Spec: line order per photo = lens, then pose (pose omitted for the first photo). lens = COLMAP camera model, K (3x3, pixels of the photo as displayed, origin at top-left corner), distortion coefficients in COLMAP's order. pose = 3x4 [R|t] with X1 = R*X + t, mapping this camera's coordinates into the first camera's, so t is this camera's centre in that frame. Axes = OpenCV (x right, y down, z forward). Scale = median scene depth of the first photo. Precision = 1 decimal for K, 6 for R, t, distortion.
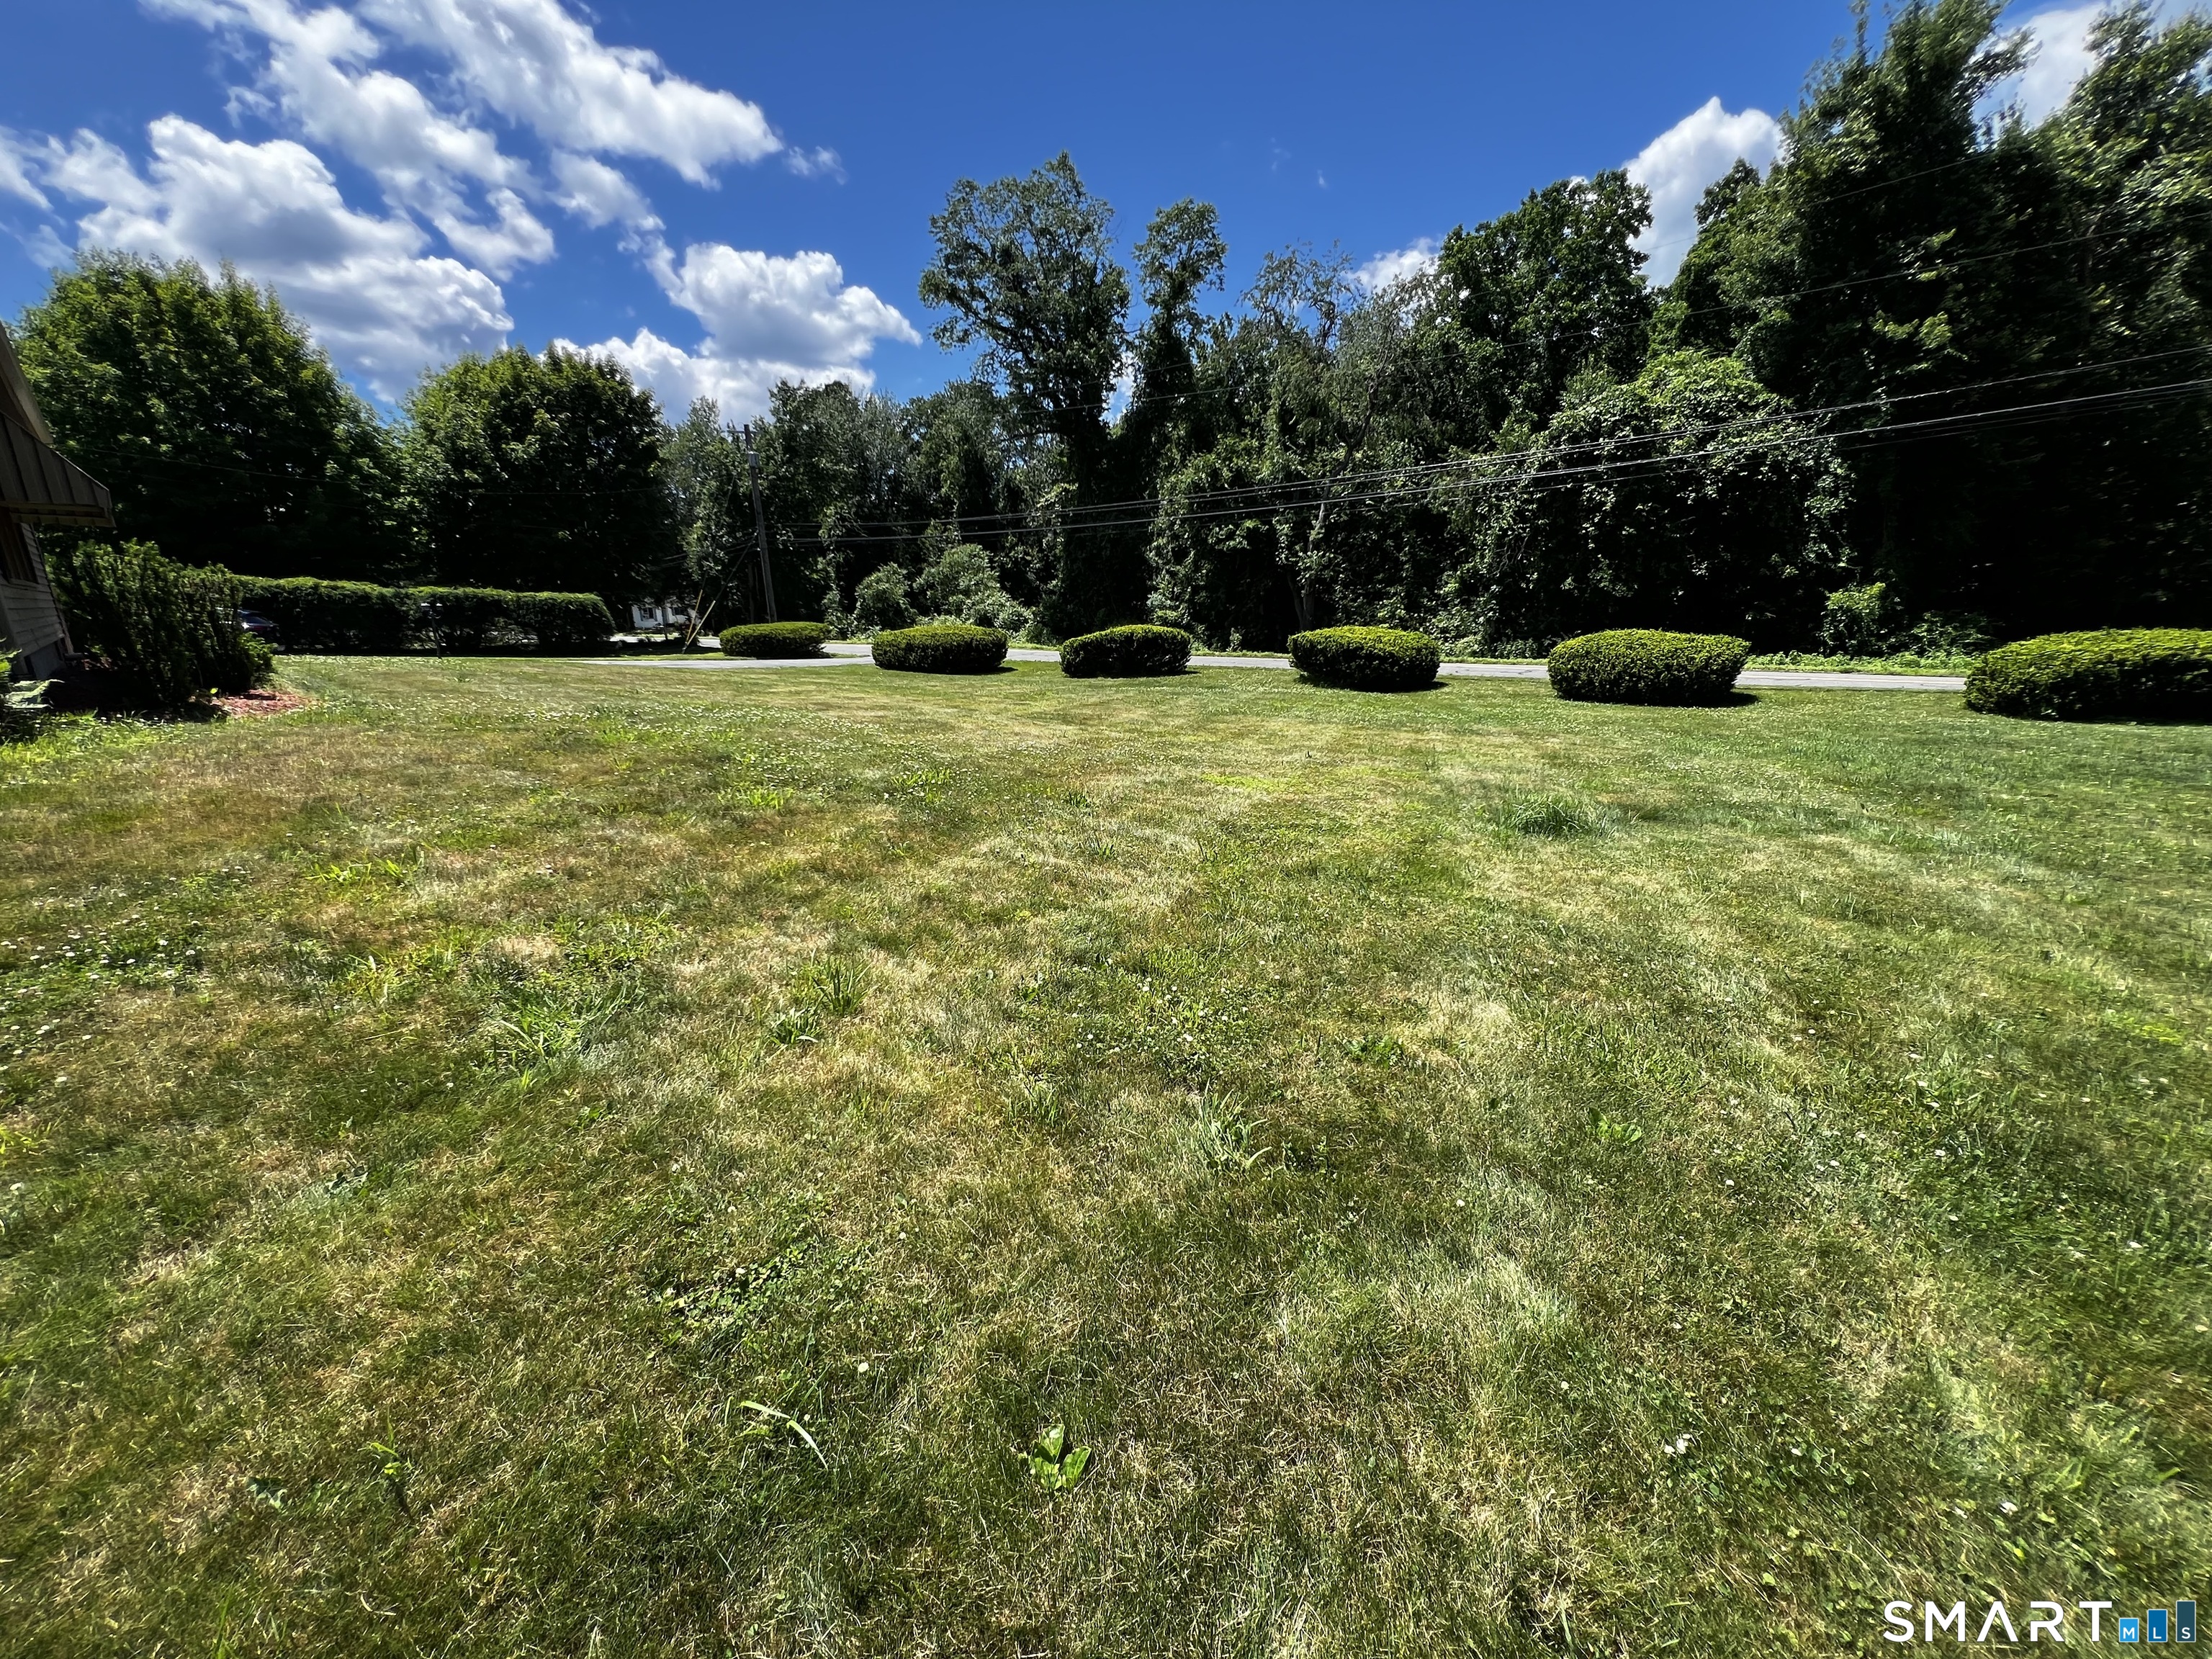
lens RADIAL K [[888.6, 0, 1102.5], [0, 888.6, 831.1], [0, 0, 1]] dist [-0.002650, 0.001462]
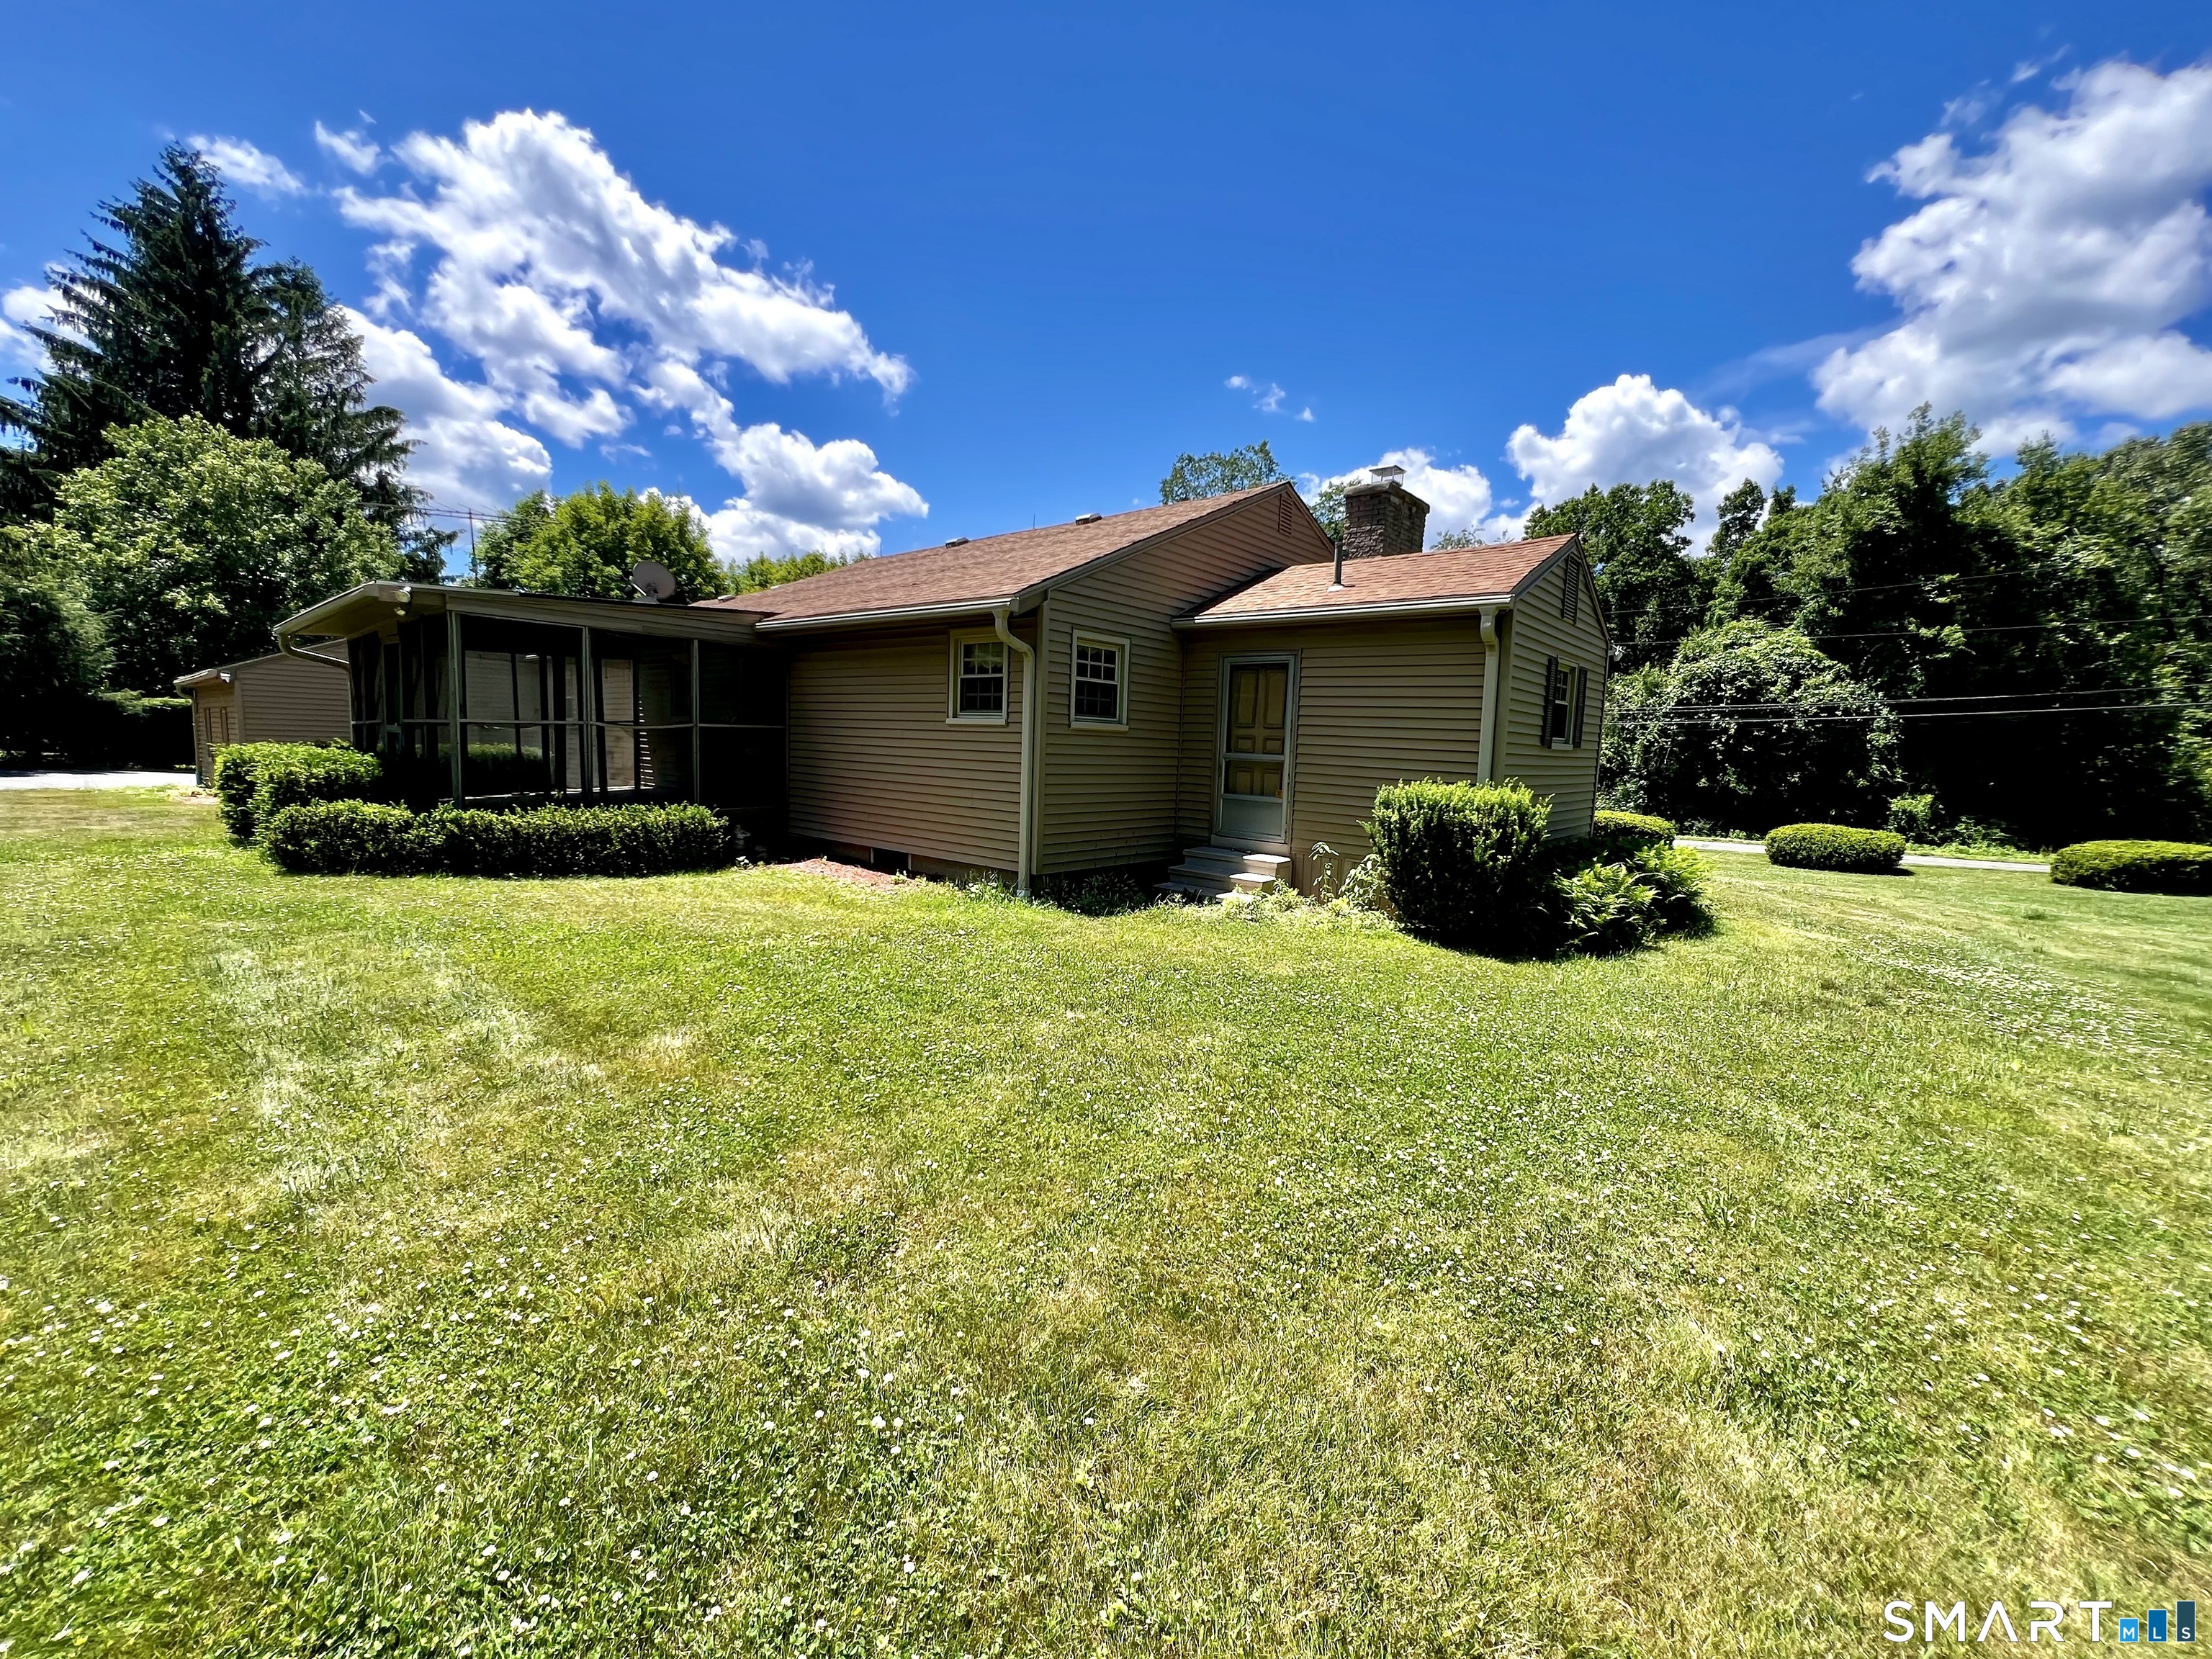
lens RADIAL K [[888.6, 0, 1093.9], [0, 888.6, 841.3], [0, 0, 1]] dist [-0.002650, 0.001462]
pose [[0.997670, 0.039571, 0.055582, -0.664554], [-0.030666, 0.987781, -0.152803, 0.068697], [-0.060950, 0.150742, 0.986692, -0.394234]]
